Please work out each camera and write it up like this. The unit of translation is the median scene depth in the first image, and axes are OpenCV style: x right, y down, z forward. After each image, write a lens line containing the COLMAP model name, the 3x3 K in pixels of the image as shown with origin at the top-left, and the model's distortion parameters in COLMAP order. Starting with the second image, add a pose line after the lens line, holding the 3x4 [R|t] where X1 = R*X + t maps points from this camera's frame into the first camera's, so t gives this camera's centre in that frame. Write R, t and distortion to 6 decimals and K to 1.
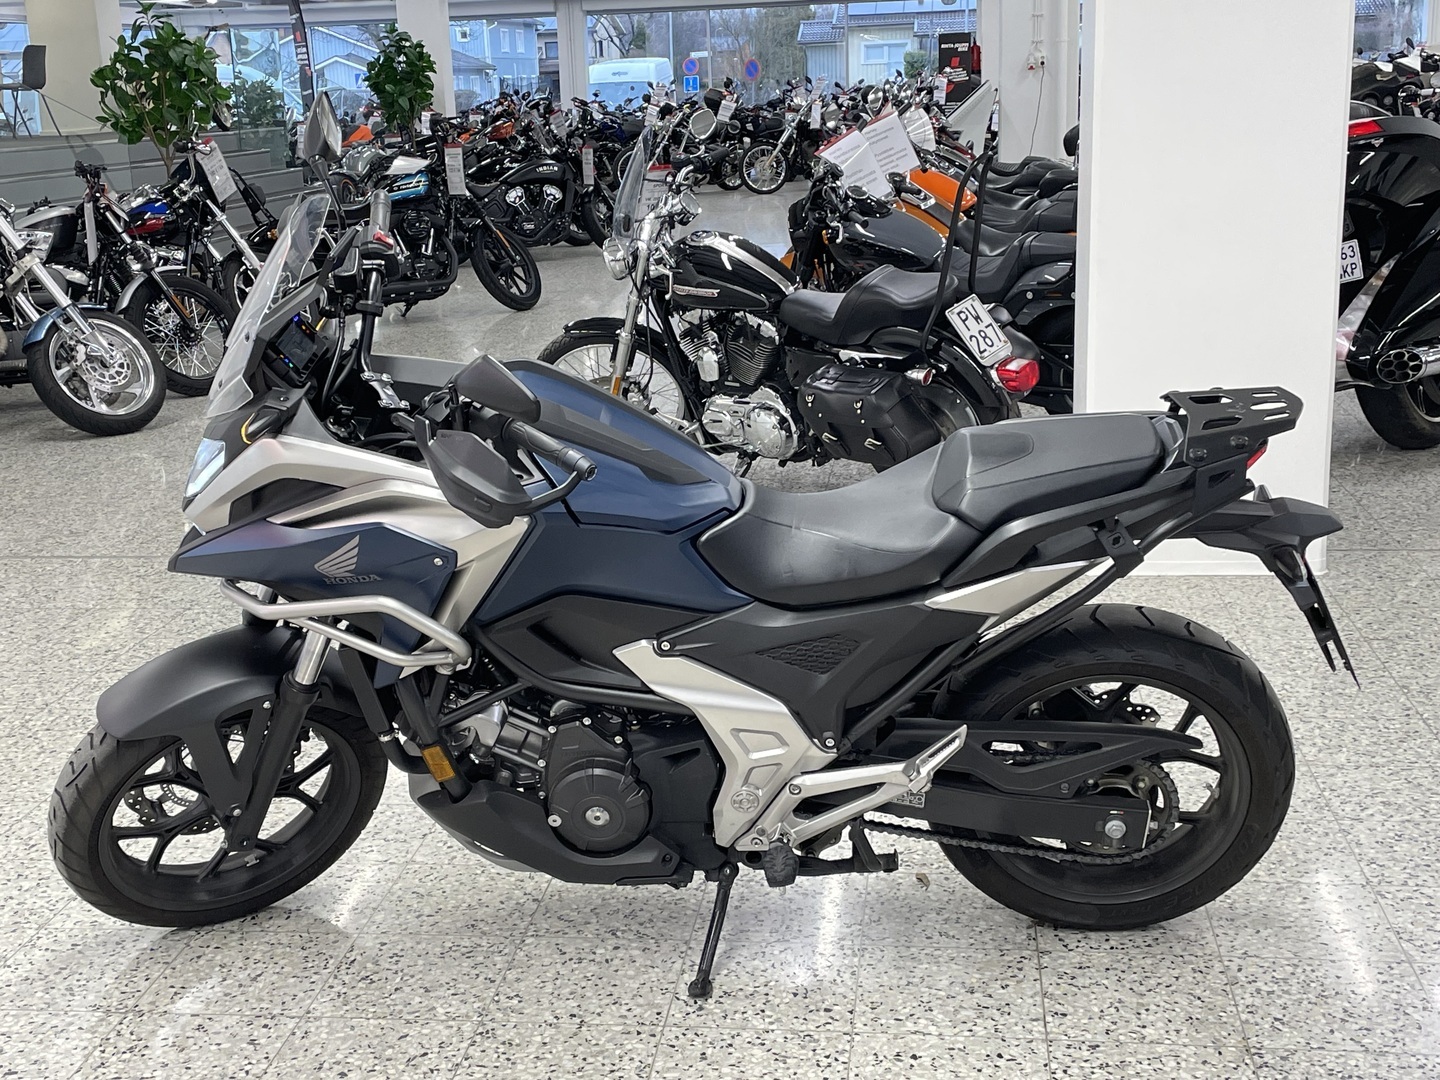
lens RADIAL K [[1828.8, 0, 701.3], [0, 1828.8, 533.8], [0, 0, 1]] dist [0.151360, -0.312098]
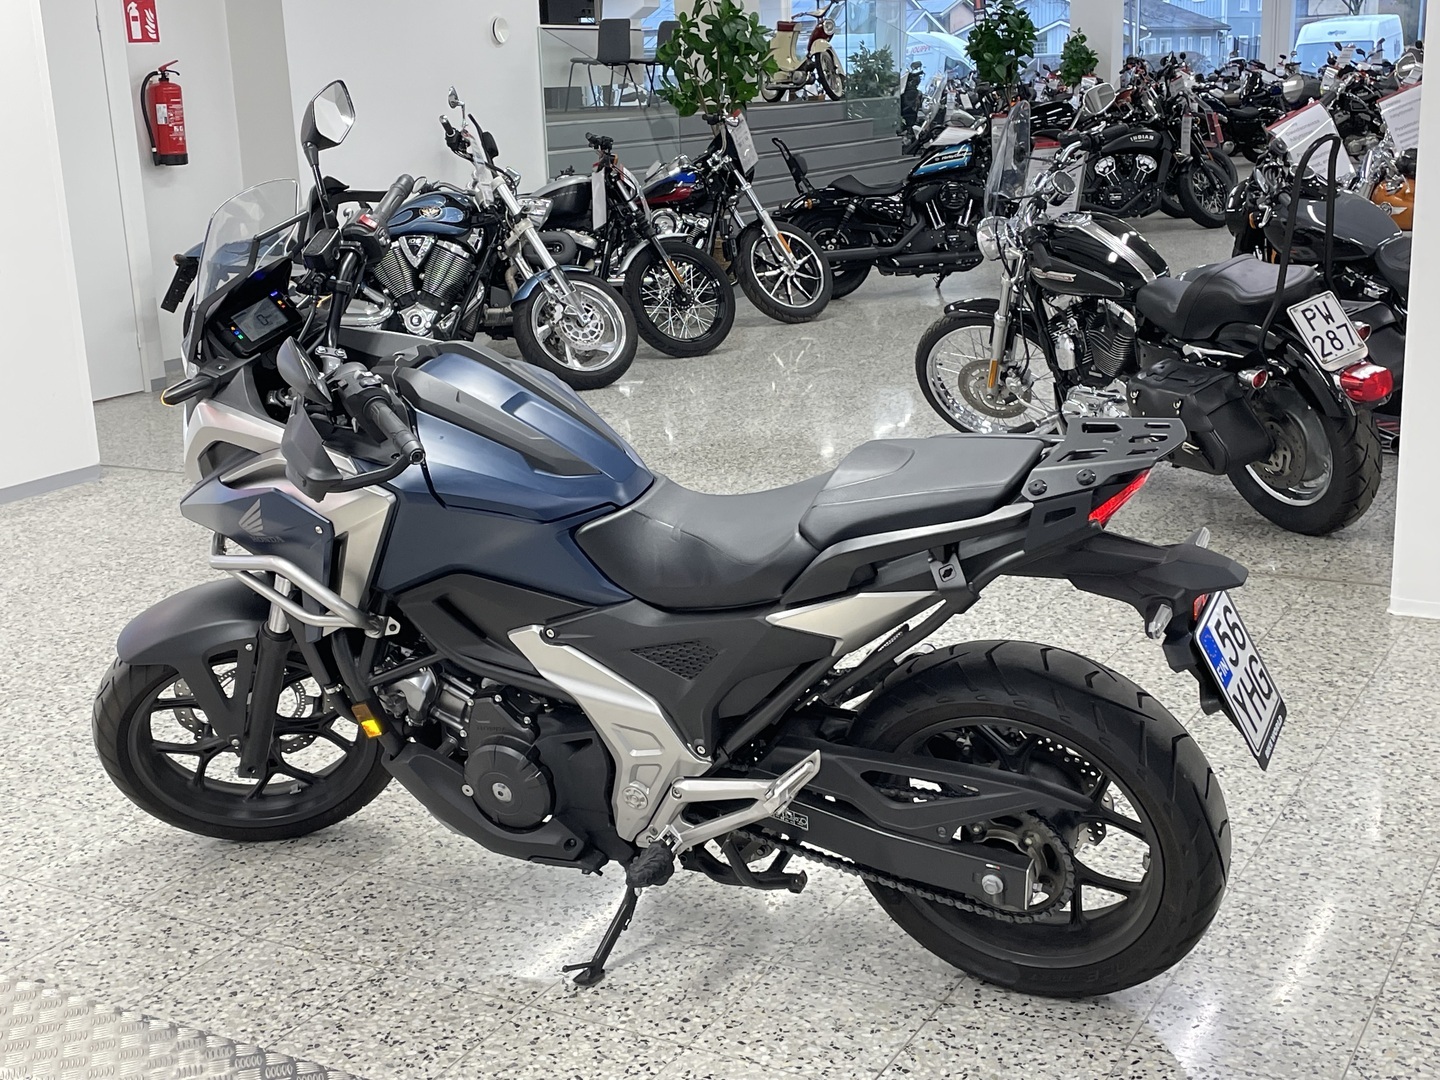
lens RADIAL K [[1828.8, 0, 701.3], [0, 1828.8, 533.8], [0, 0, 1]] dist [0.151360, -0.312098]
pose [[0.926990, 0.090918, -0.363900, 0.185469], [-0.084195, 0.995858, 0.034331, -0.015542], [0.365513, -0.001186, 0.930805, 0.039649]]
